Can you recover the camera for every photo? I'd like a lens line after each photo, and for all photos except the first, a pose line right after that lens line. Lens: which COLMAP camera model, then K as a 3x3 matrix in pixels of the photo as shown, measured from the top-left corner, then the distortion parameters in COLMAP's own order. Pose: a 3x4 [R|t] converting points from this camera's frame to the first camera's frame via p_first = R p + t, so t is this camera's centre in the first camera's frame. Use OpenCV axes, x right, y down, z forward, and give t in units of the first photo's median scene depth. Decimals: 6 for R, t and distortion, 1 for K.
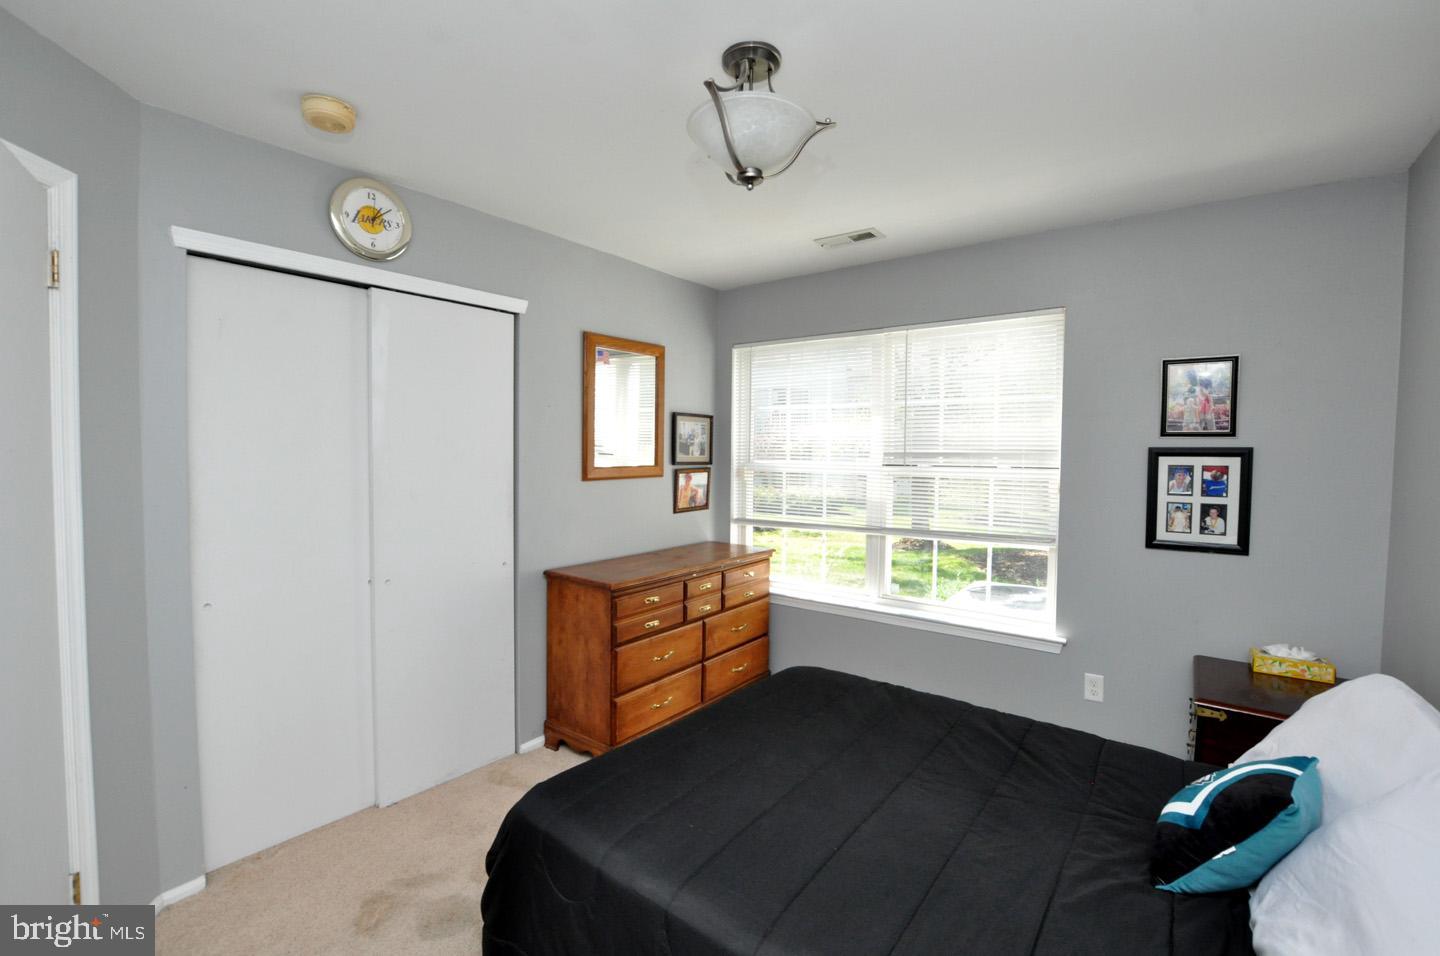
lens RADIAL K [[632.7, 0, 725.7], [0, 632.7, 481.1], [0, 0, 1]] dist [-0.035743, 0.005829]
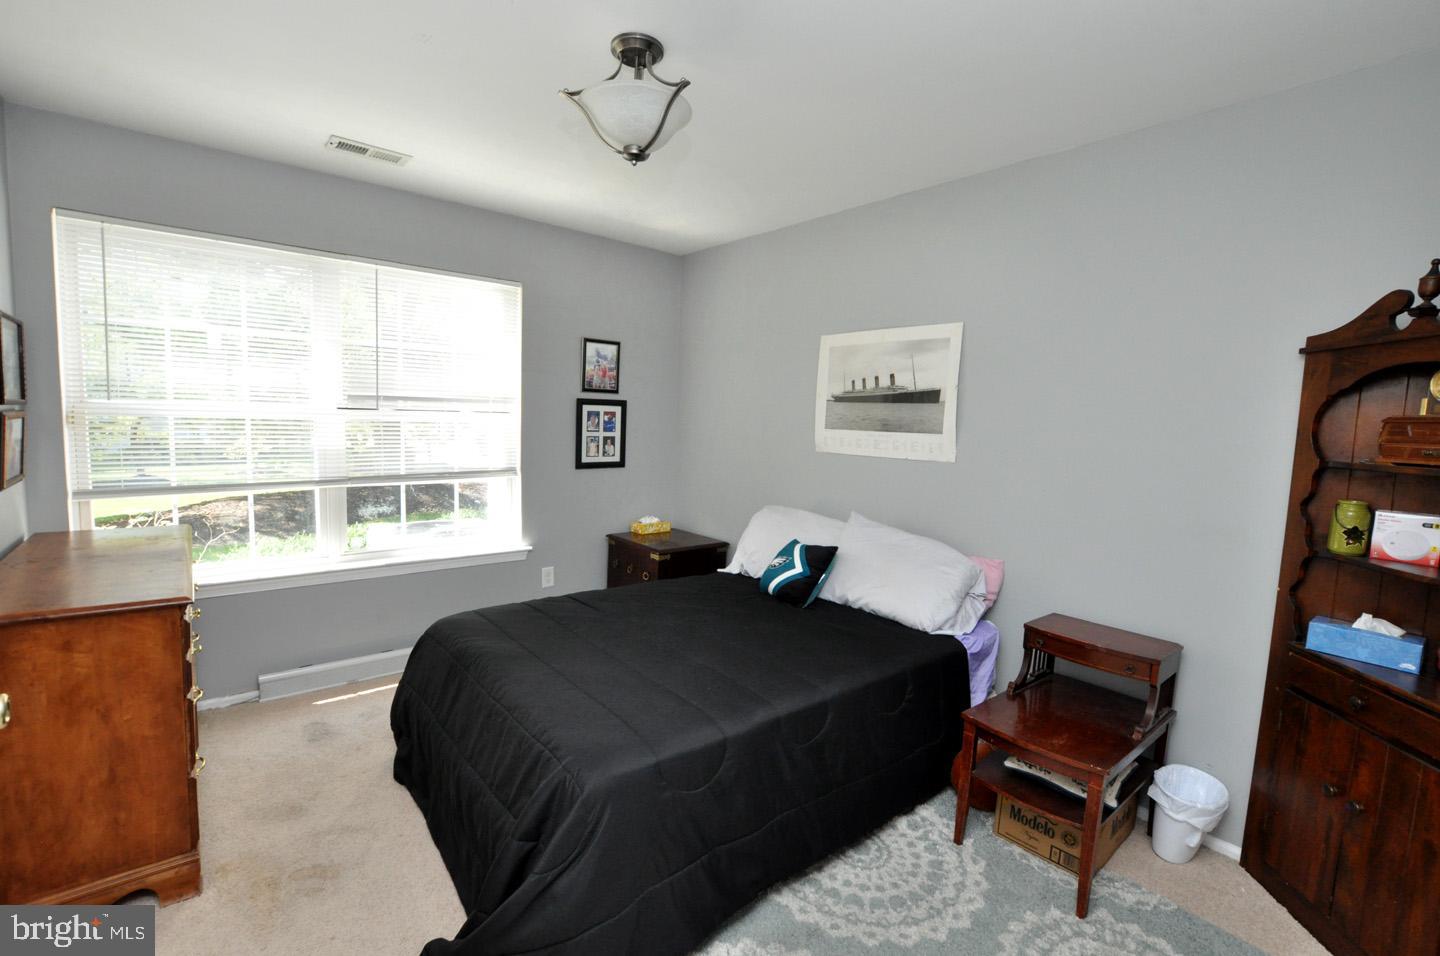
lens RADIAL K [[632.7, 0, 728.0], [0, 632.7, 477.0], [0, 0, 1]] dist [-0.035743, 0.005829]
pose [[0.204787, -0.091497, 0.974521, -0.691517], [0.016633, 0.995803, 0.090000, 0.000954], [-0.978665, -0.002221, 0.205450, 0.374770]]
